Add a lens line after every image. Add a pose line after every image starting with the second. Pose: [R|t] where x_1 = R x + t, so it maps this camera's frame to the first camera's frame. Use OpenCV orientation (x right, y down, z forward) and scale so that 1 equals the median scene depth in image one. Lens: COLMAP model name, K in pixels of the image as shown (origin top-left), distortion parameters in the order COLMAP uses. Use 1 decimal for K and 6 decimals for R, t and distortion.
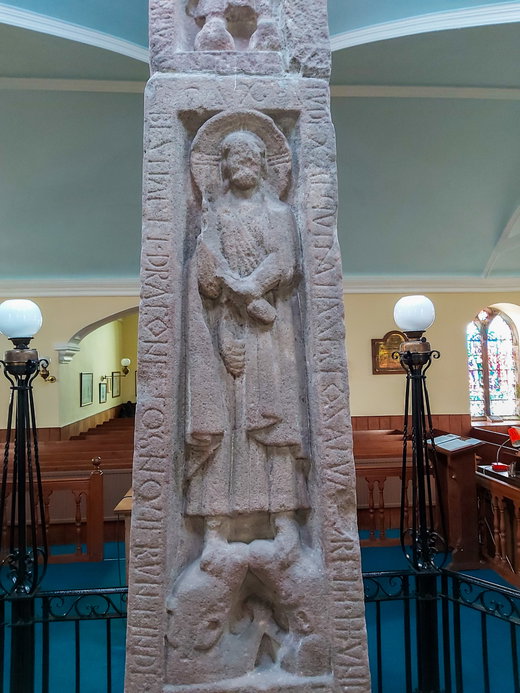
lens RADIAL K [[528.9, 0, 267.9], [0, 528.9, 339.6], [0, 0, 1]] dist [0.074576, -0.136648]
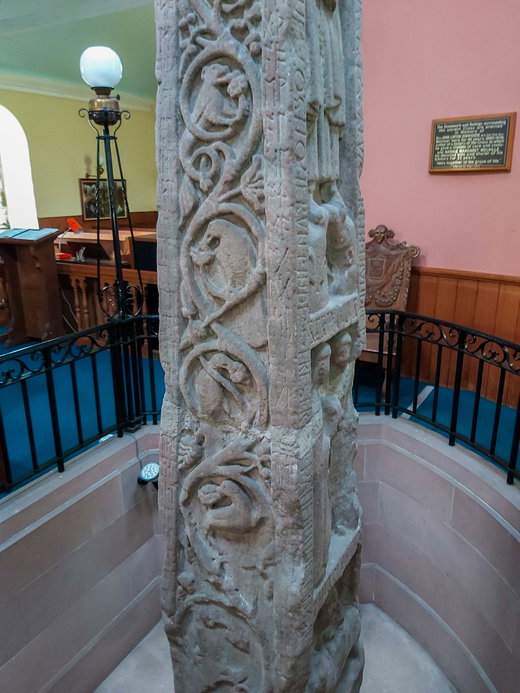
lens RADIAL K [[528.9, 0, 267.9], [0, 528.9, 339.6], [0, 0, 1]] dist [0.074576, -0.136648]
pose [[0.543671, -0.214348, 0.811466, -1.130746], [-0.054773, 0.955716, 0.289150, 0.313159], [-0.837509, -0.201649, 0.507855, 0.391355]]
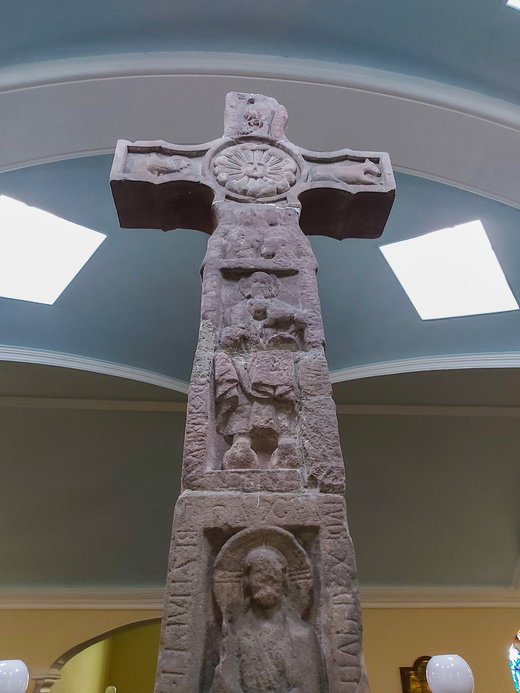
lens RADIAL K [[528.9, 0, 267.9], [0, 528.9, 339.6], [0, 0, 1]] dist [0.074576, -0.136648]
pose [[0.999857, -0.000703, -0.016900, -0.023531], [-0.007884, 0.864611, -0.502379, -0.219877], [0.014965, 0.502441, 0.864482, -0.102657]]
